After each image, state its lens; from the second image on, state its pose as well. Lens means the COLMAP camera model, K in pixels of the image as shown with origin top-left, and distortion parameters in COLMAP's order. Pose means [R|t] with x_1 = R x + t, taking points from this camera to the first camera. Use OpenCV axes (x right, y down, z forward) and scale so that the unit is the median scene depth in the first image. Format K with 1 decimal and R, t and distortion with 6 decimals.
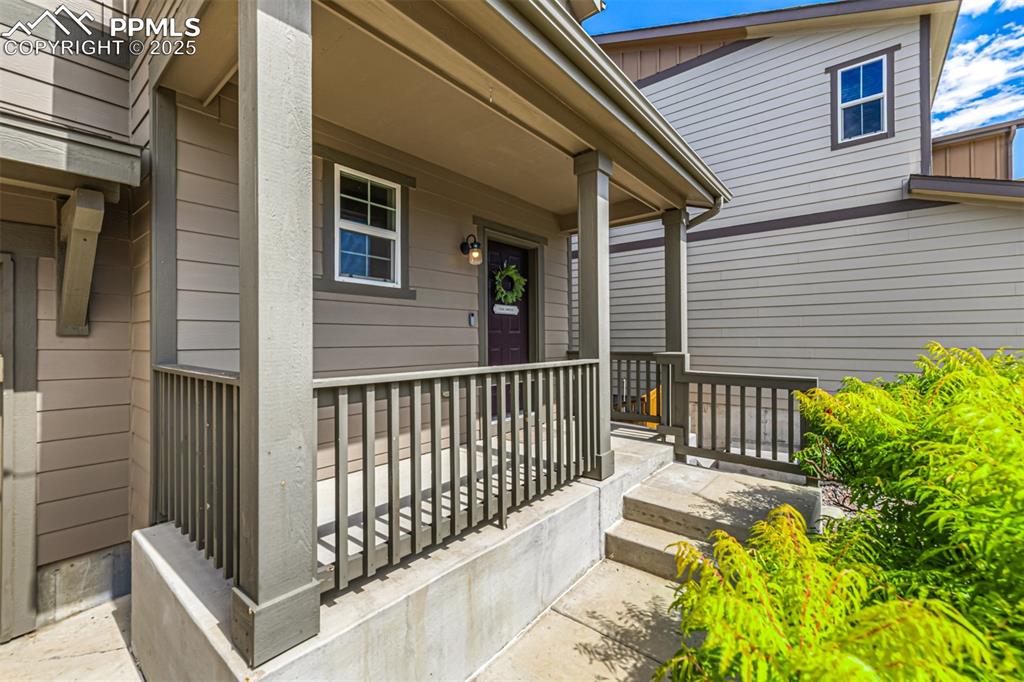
lens RADIAL K [[423.4, 0, 506.2], [0, 423.4, 339.7], [0, 0, 1]] dist [0.001262, -0.000712]
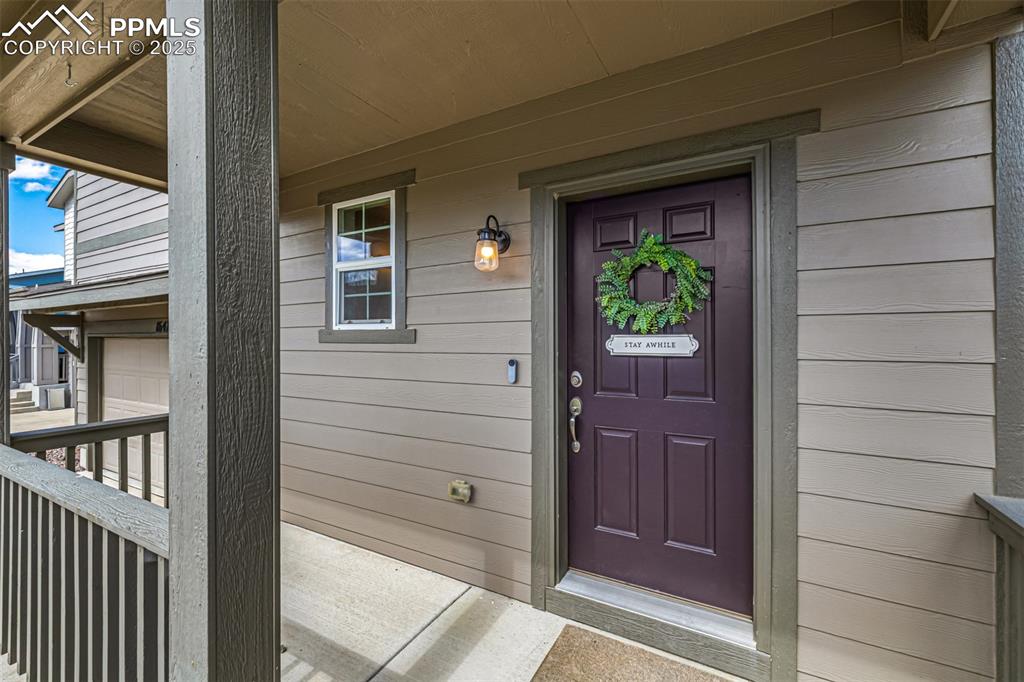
lens RADIAL K [[423.4, 0, 506.3], [0, 423.4, 337.6], [0, 0, 1]] dist [0.001262, -0.000712]
pose [[0.195154, 0.001711, -0.980771, 0.409806], [0.006424, 0.999975, 0.003023, -0.085810], [0.980752, -0.006890, 0.195138, 0.829796]]
